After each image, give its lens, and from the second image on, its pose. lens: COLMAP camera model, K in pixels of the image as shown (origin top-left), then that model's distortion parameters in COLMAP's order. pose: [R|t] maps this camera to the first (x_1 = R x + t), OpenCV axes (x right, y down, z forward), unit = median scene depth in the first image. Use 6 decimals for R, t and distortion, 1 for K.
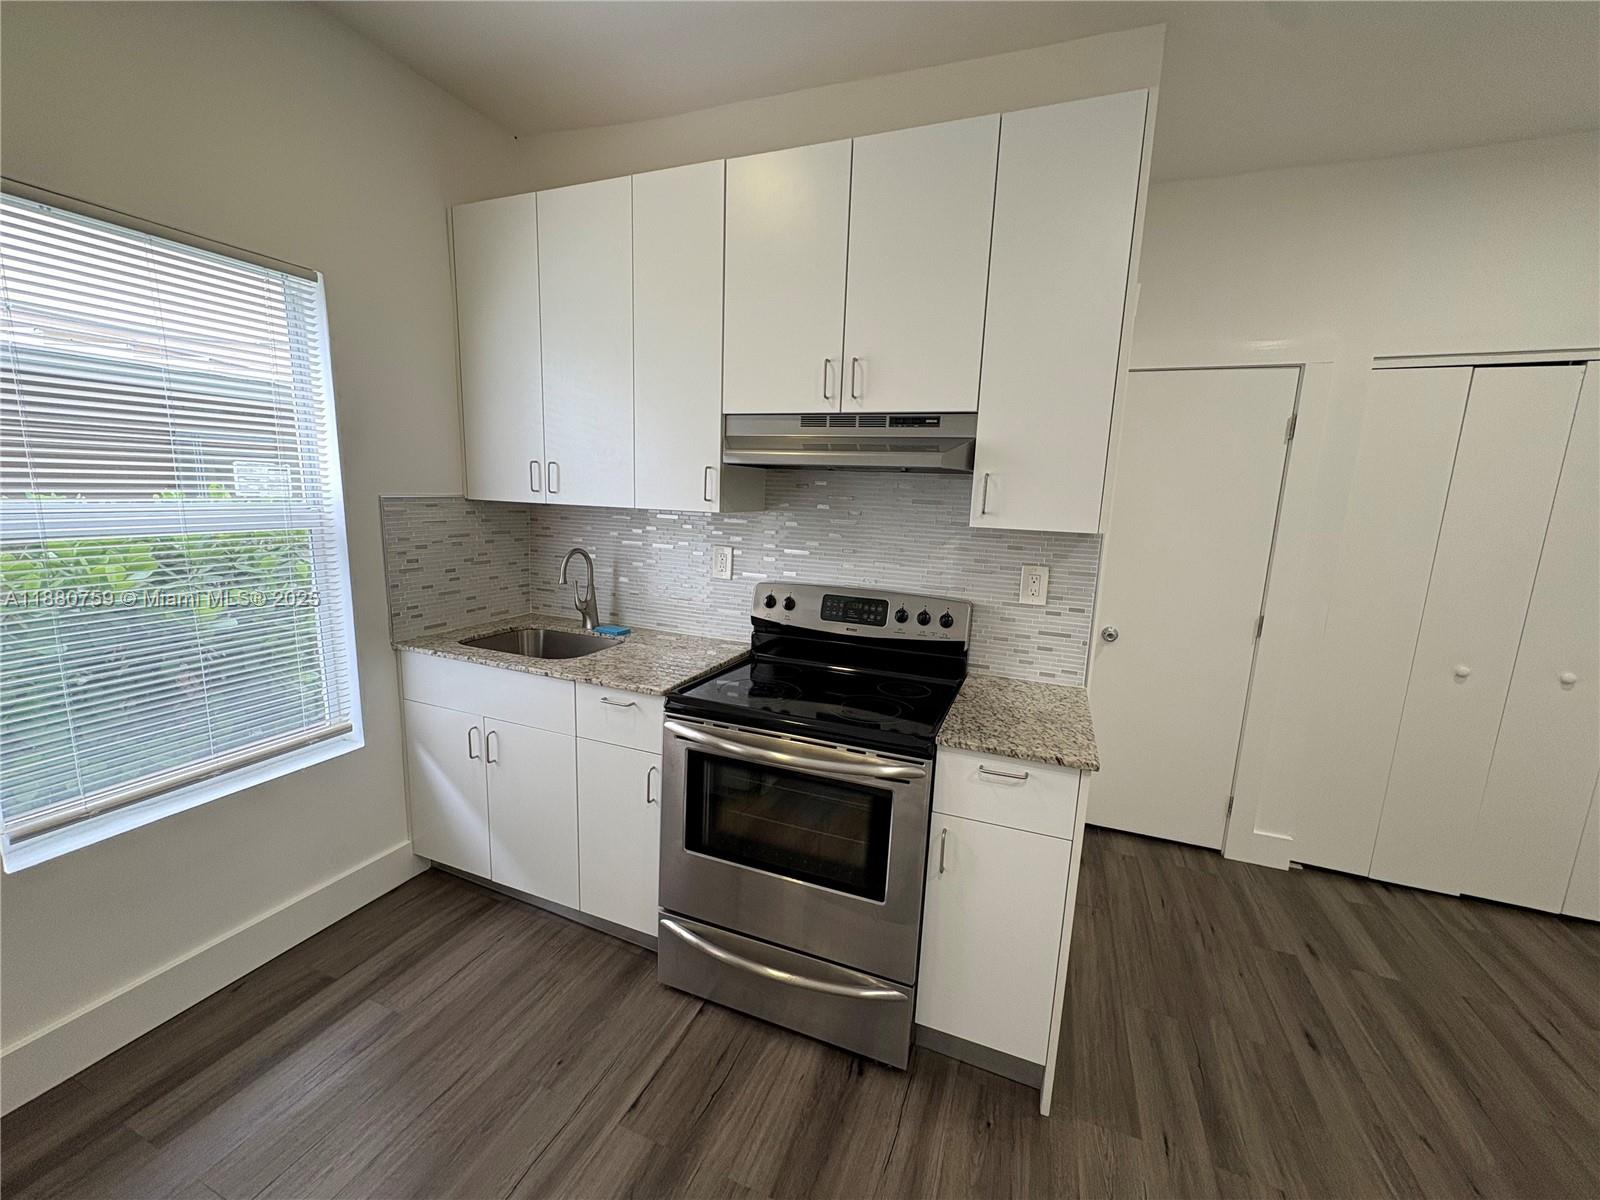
lens RADIAL K [[637.1, 0, 796.5], [0, 637.1, 596.1], [0, 0, 1]] dist [0.000382, -0.000381]
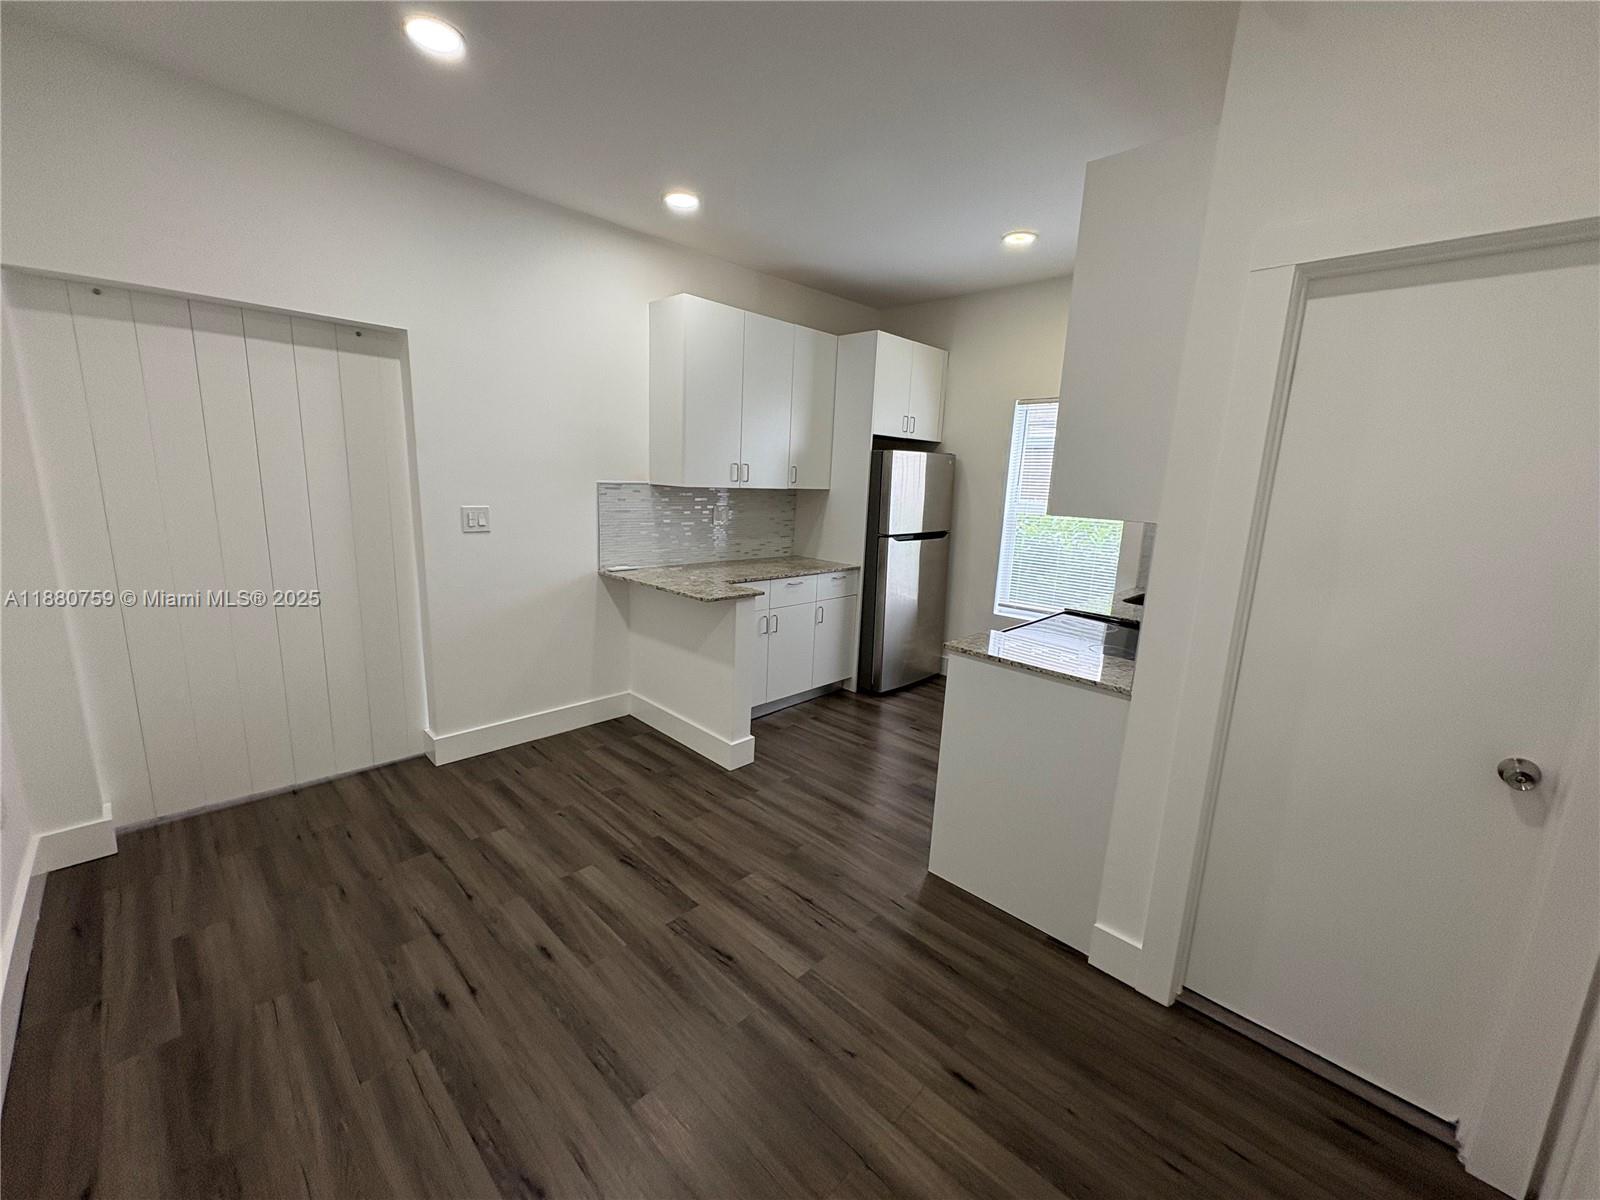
lens RADIAL K [[637.1, 0, 801.0], [0, 637.1, 595.8], [0, 0, 1]] dist [0.000382, -0.000381]
pose [[-0.373820, 0.118040, -0.919959, 1.796569], [-0.207709, 0.956023, 0.207069, -0.101671], [0.903944, 0.268490, -0.332863, 0.996270]]
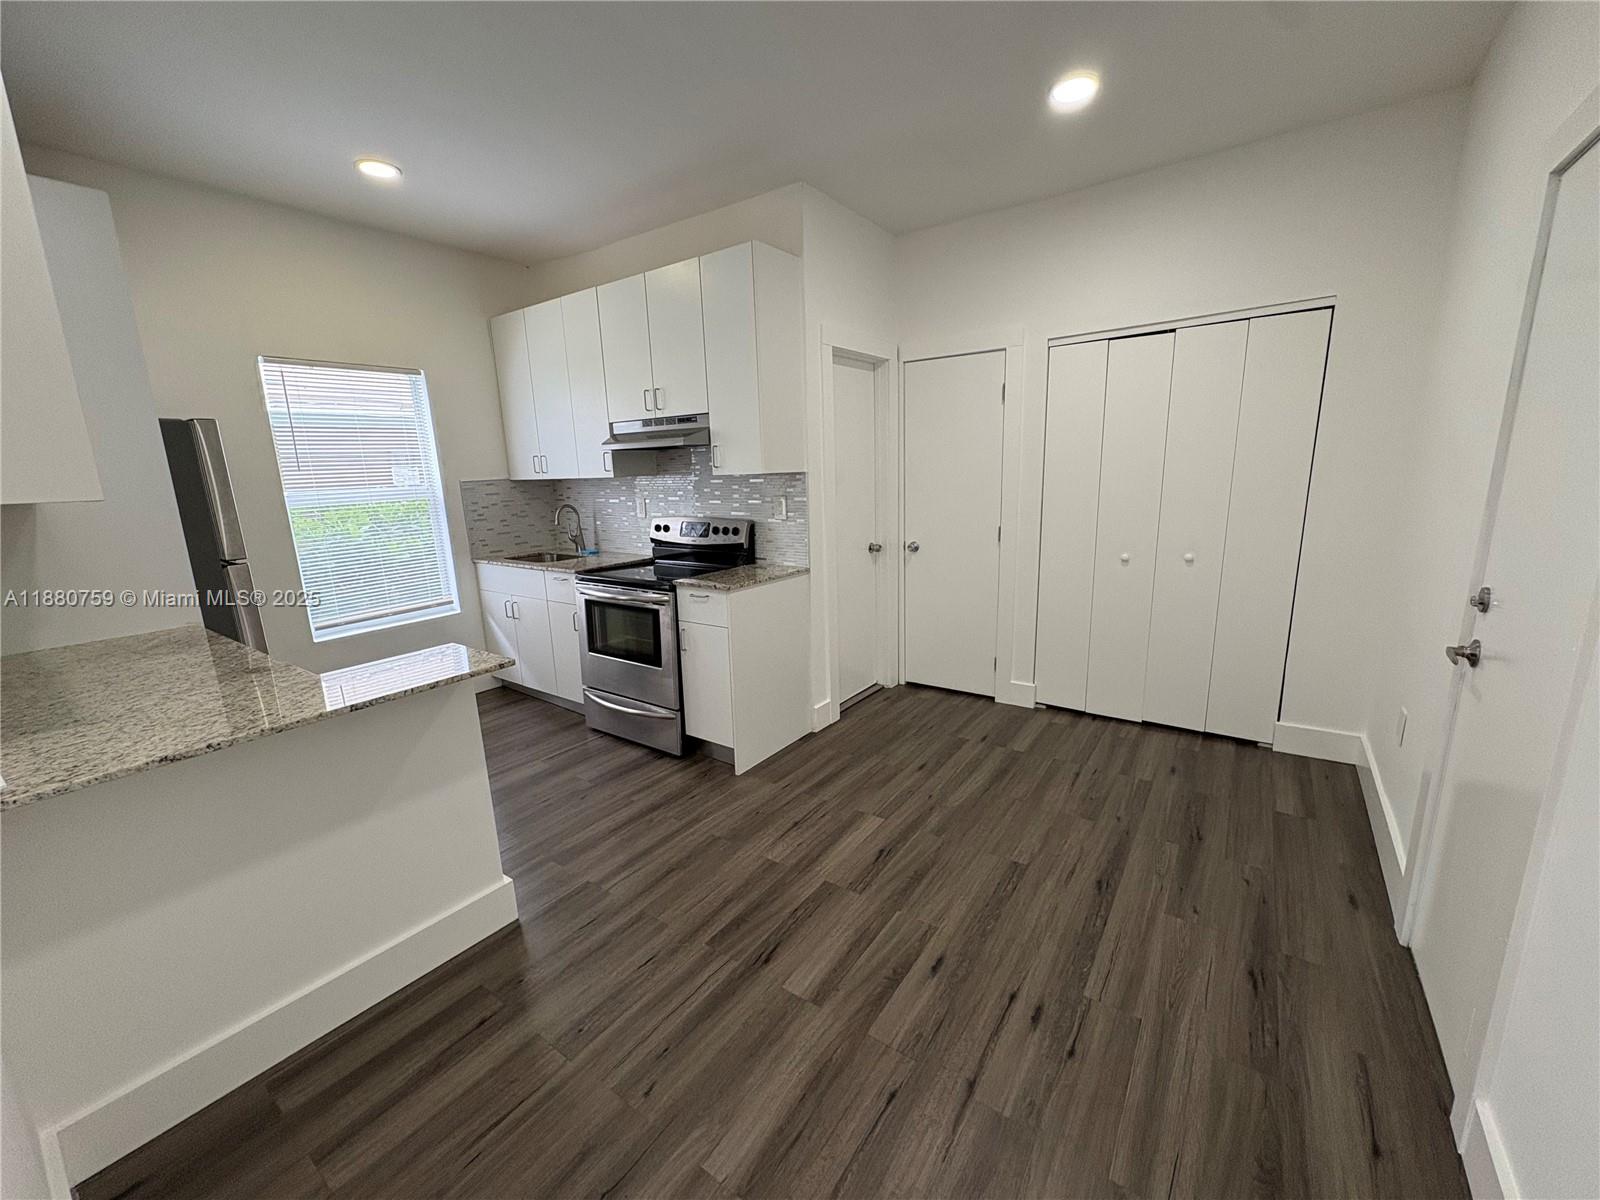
lens RADIAL K [[637.1, 0, 798.8], [0, 637.1, 596.0], [0, 0, 1]] dist [0.000382, -0.000381]
pose [[0.968730, -0.019497, -0.247350, 1.005869], [0.028224, 0.999096, 0.031787, 0.198621], [0.246506, -0.037774, 0.968405, -0.774629]]
